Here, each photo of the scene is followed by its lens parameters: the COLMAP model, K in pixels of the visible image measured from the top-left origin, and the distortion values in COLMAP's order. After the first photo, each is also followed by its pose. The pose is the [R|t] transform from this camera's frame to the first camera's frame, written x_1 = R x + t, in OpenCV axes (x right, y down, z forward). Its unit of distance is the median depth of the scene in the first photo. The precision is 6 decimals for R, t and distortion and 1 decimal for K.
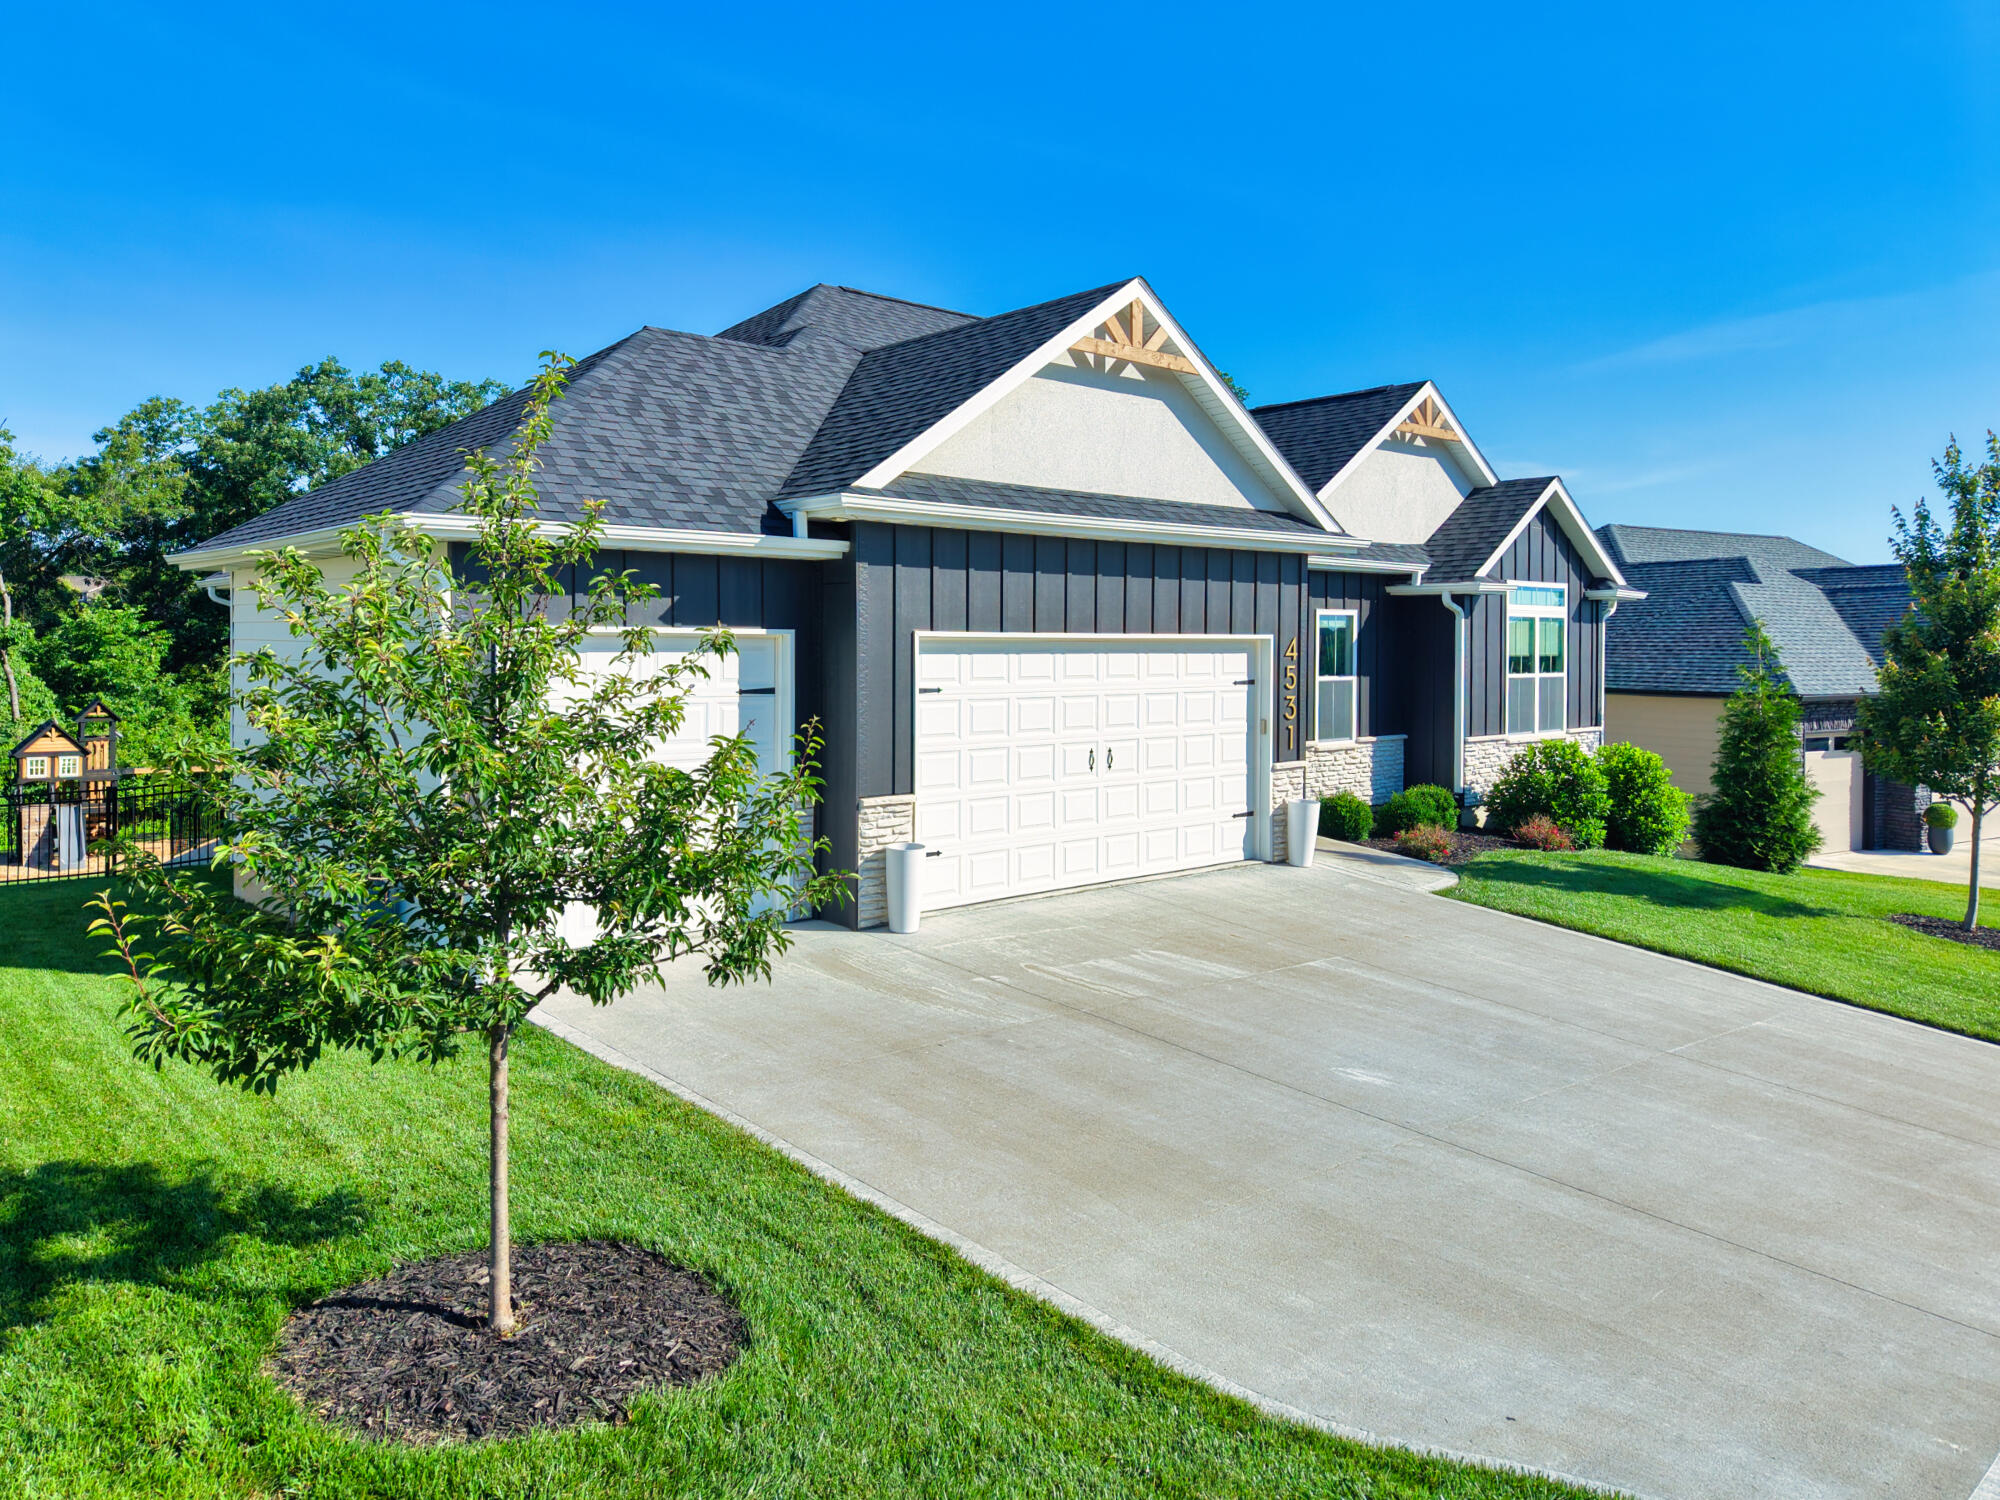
lens RADIAL K [[1389.8, 0, 992.8], [0, 1389.8, 678.0], [0, 0, 1]] dist [0.026079, -0.000859]
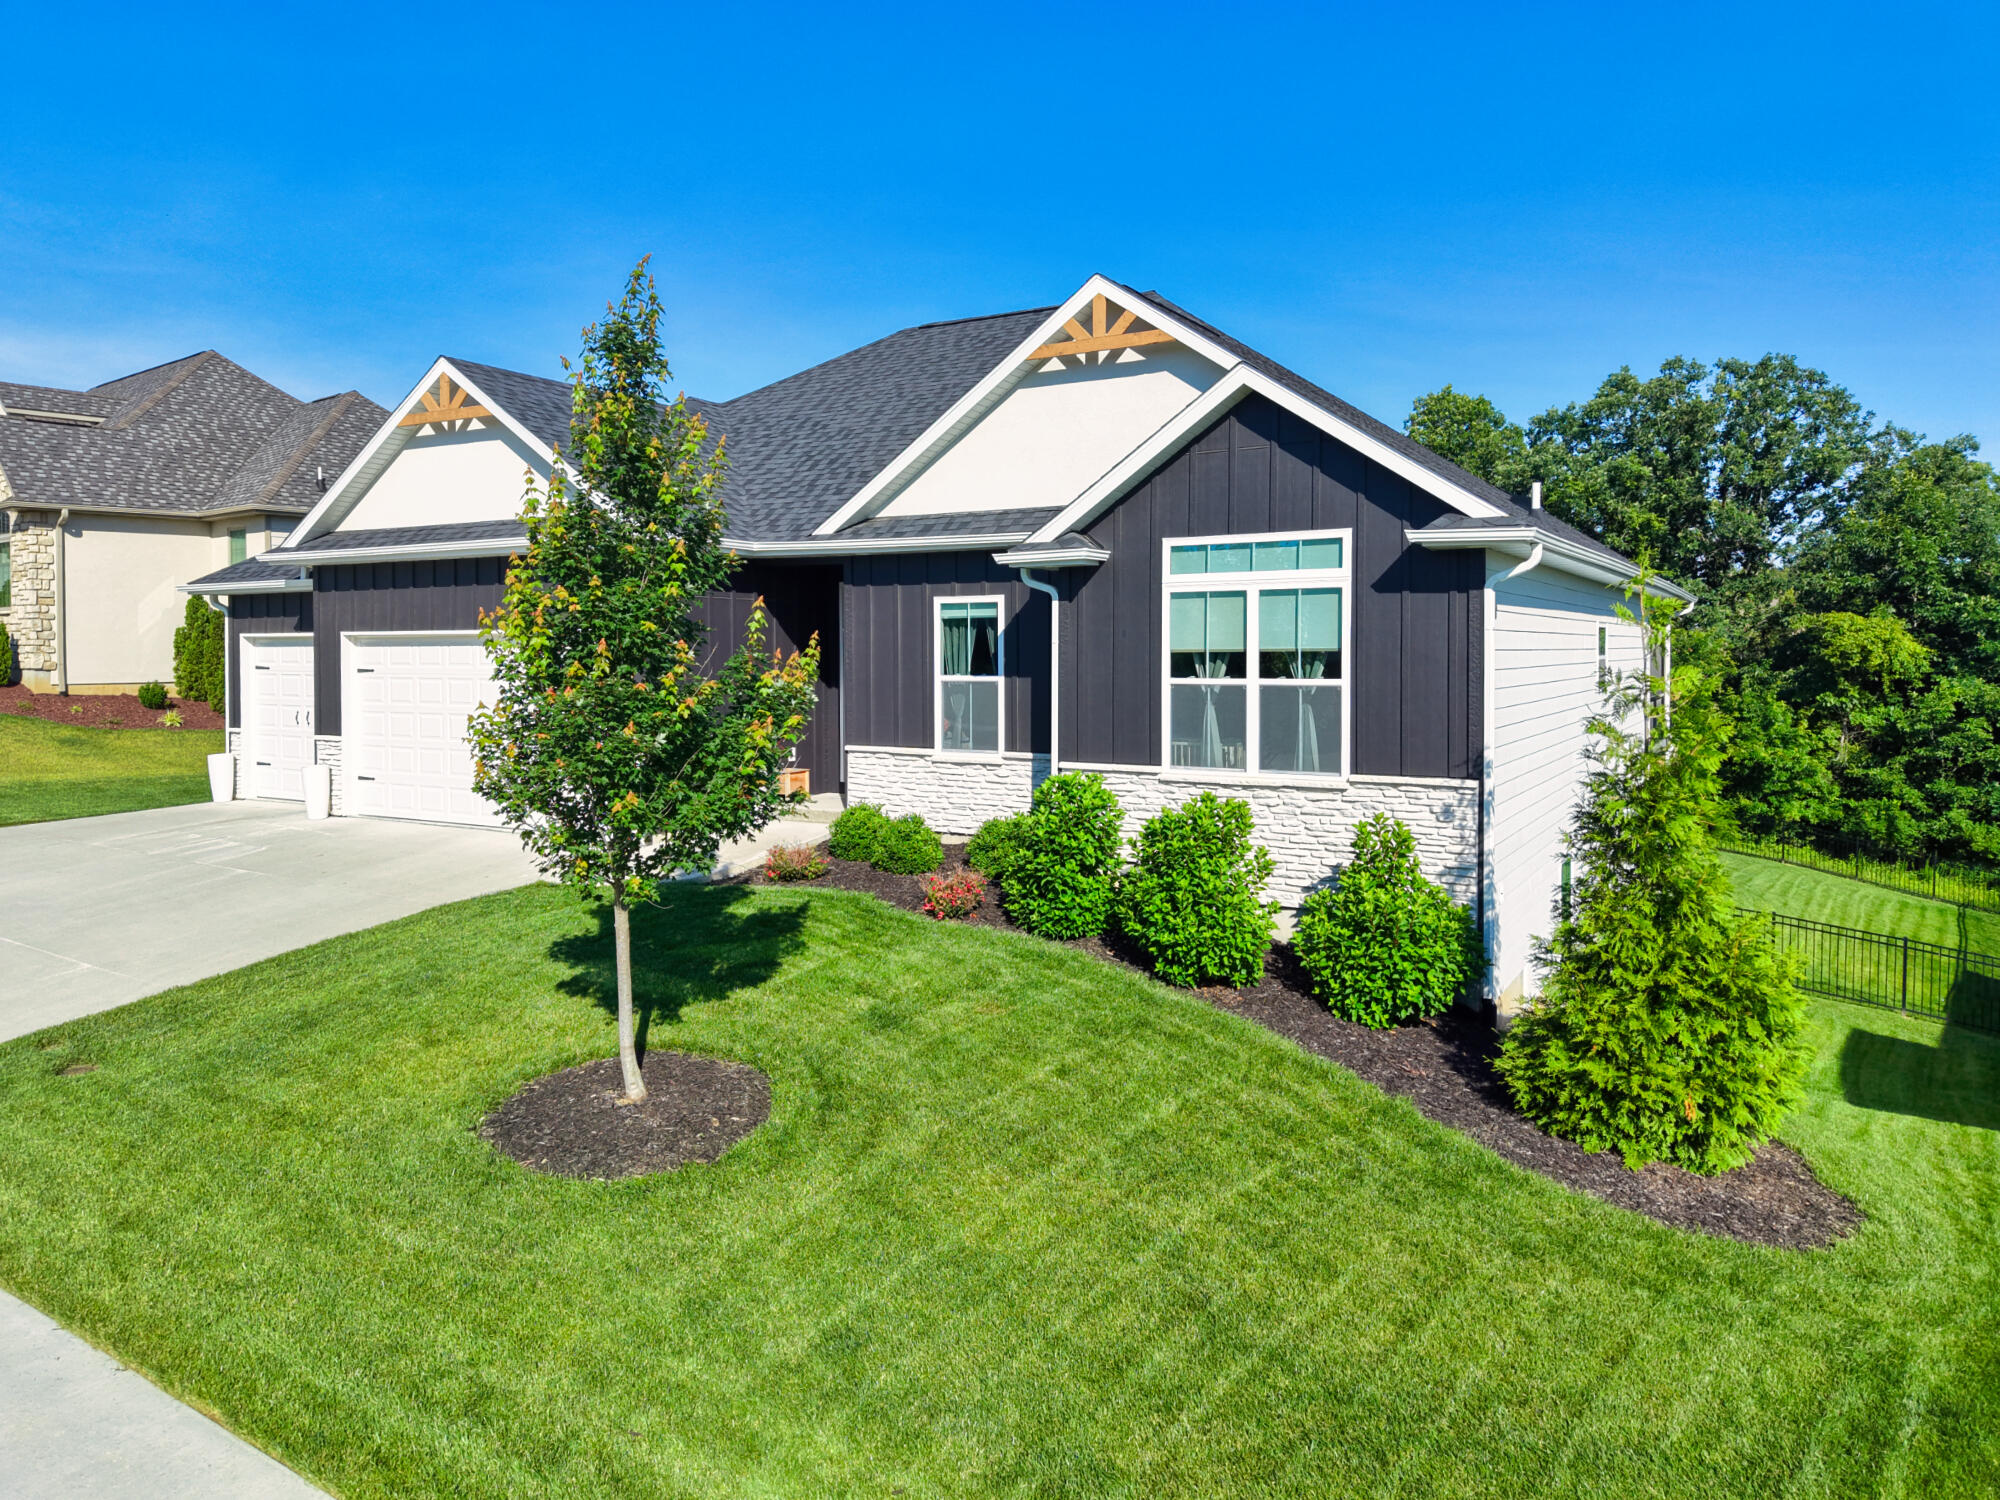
lens RADIAL K [[1338.0, 0, 996.2], [0, 1338.0, 726.3], [0, 0, 1]] dist [0.055124, -0.000868]
pose [[0.314885, 0.050025, -0.947811, 0.999576], [-0.020180, 0.998737, 0.046008, -0.008062], [0.948915, 0.004639, 0.315496, 0.745543]]
